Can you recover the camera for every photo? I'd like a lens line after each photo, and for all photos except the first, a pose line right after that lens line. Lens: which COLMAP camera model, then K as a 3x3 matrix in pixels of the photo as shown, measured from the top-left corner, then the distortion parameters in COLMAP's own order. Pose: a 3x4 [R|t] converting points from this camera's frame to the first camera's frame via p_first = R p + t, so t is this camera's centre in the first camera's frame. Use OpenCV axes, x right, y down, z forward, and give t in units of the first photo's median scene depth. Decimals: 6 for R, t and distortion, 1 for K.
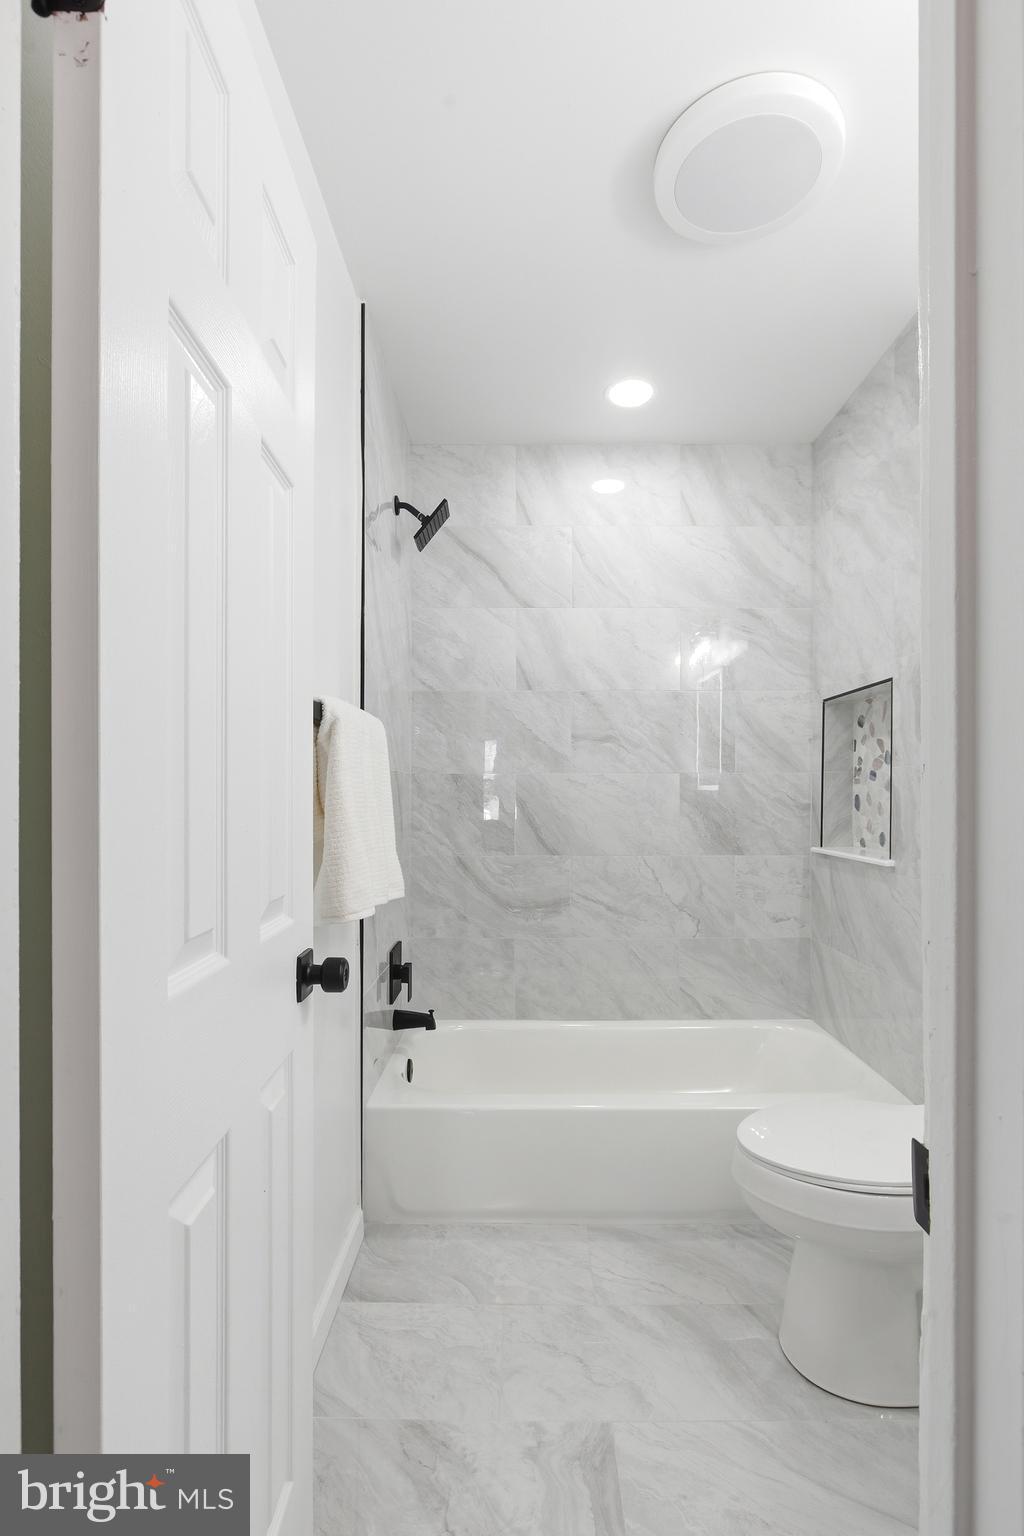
lens RADIAL K [[707.0, 0, 527.7], [0, 707.0, 783.7], [0, 0, 1]] dist [-0.009458, 0.004276]
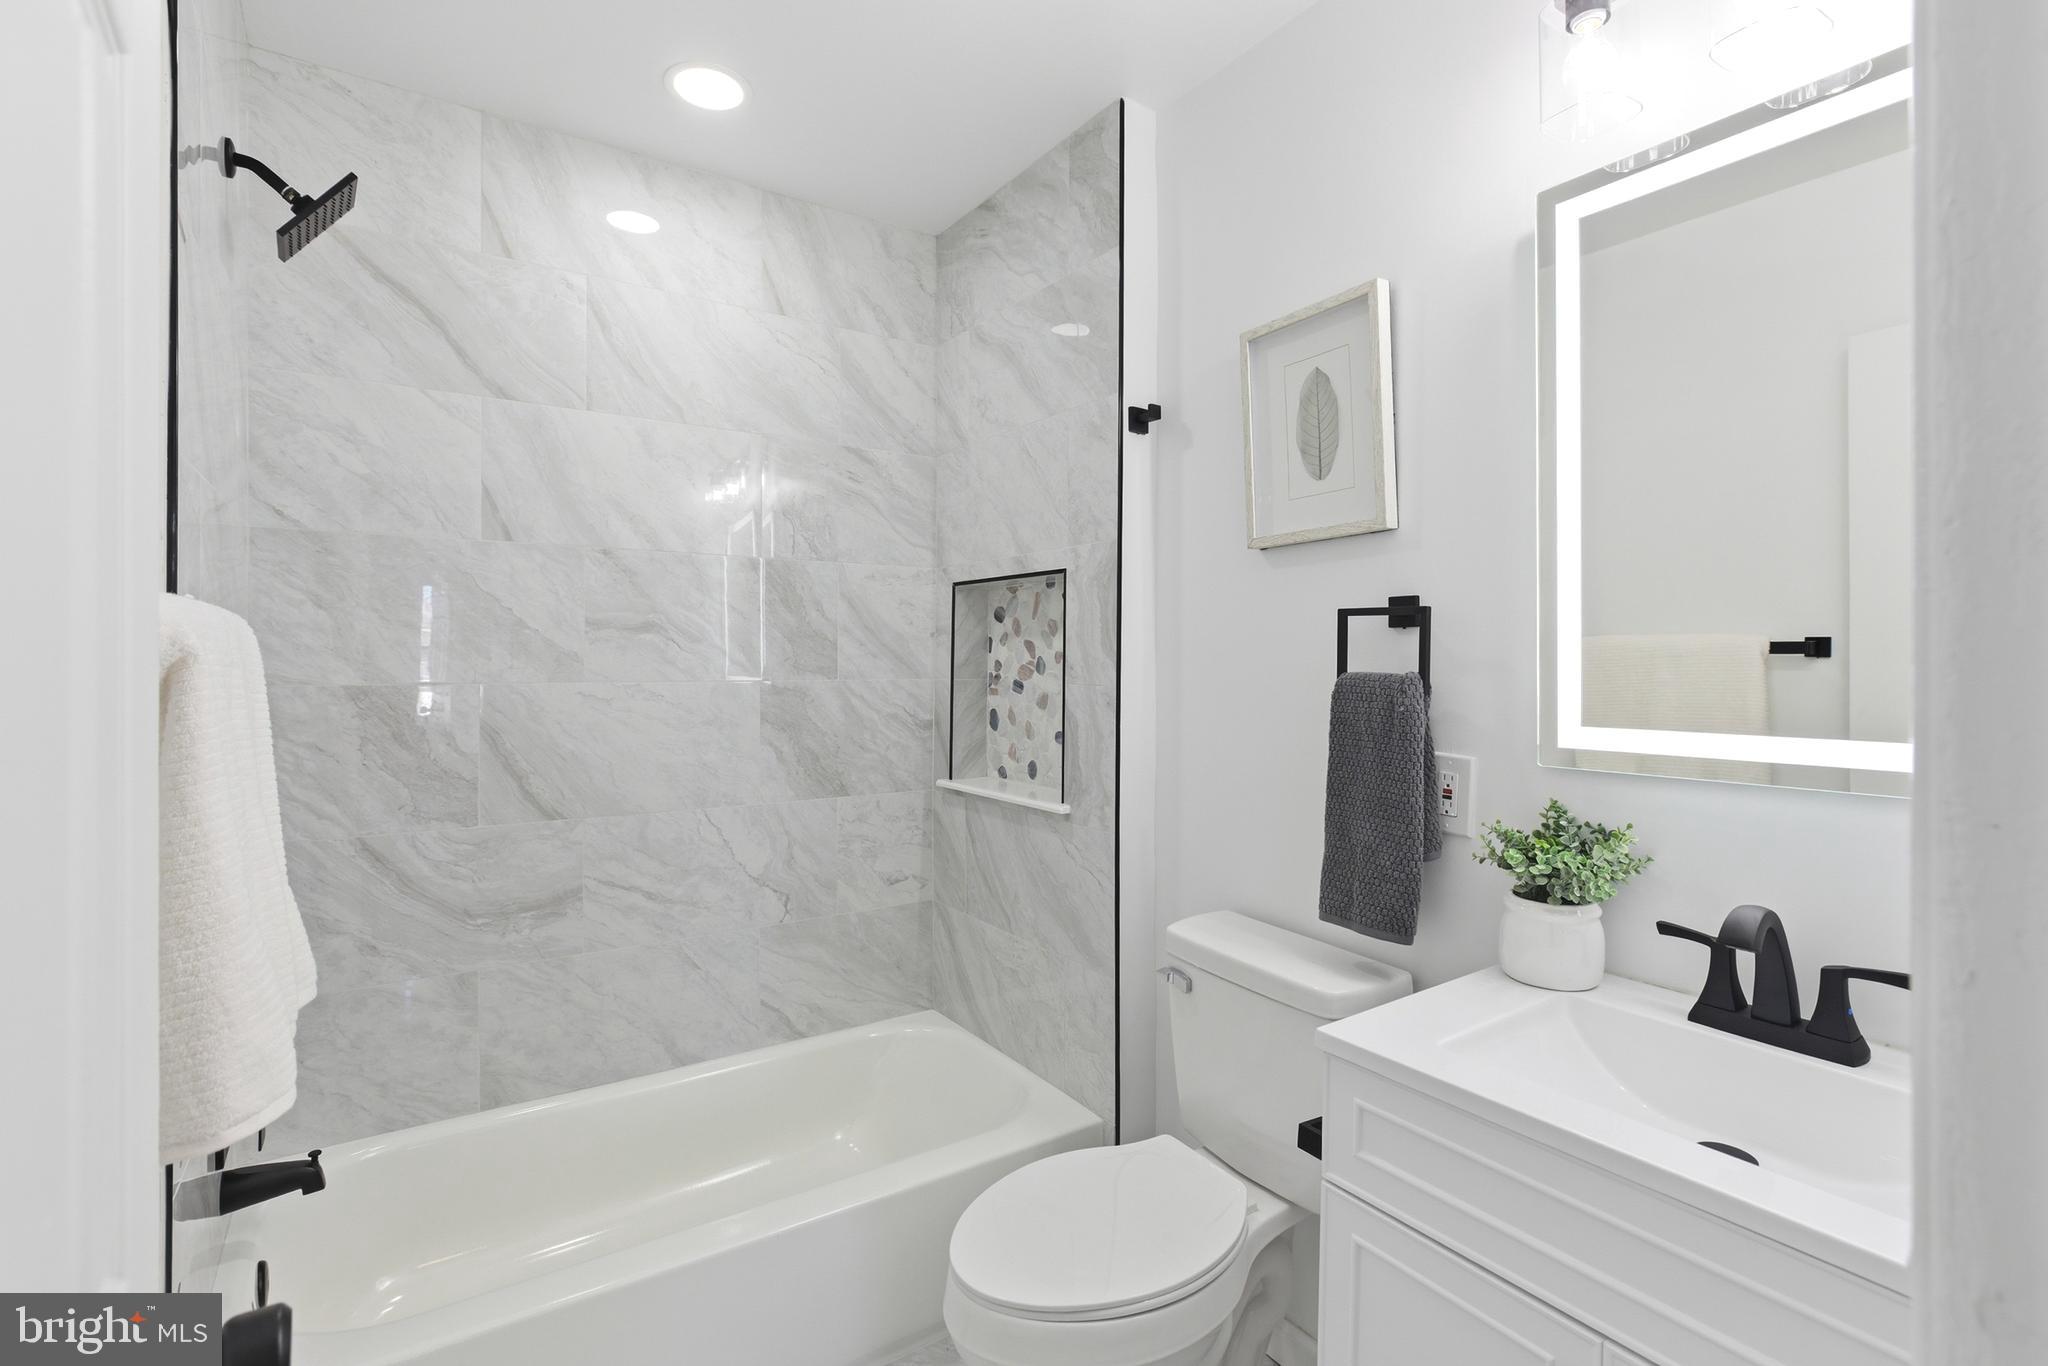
lens RADIAL K [[942.7, 0, 1018.8], [0, 942.7, 661.1], [0, 0, 1]] dist [-0.009458, 0.004276]
pose [[0.836381, 0.003268, 0.548138, -0.070687], [-0.007289, 0.999960, 0.005160, -0.040447], [-0.548099, -0.008311, 0.836372, 0.119309]]
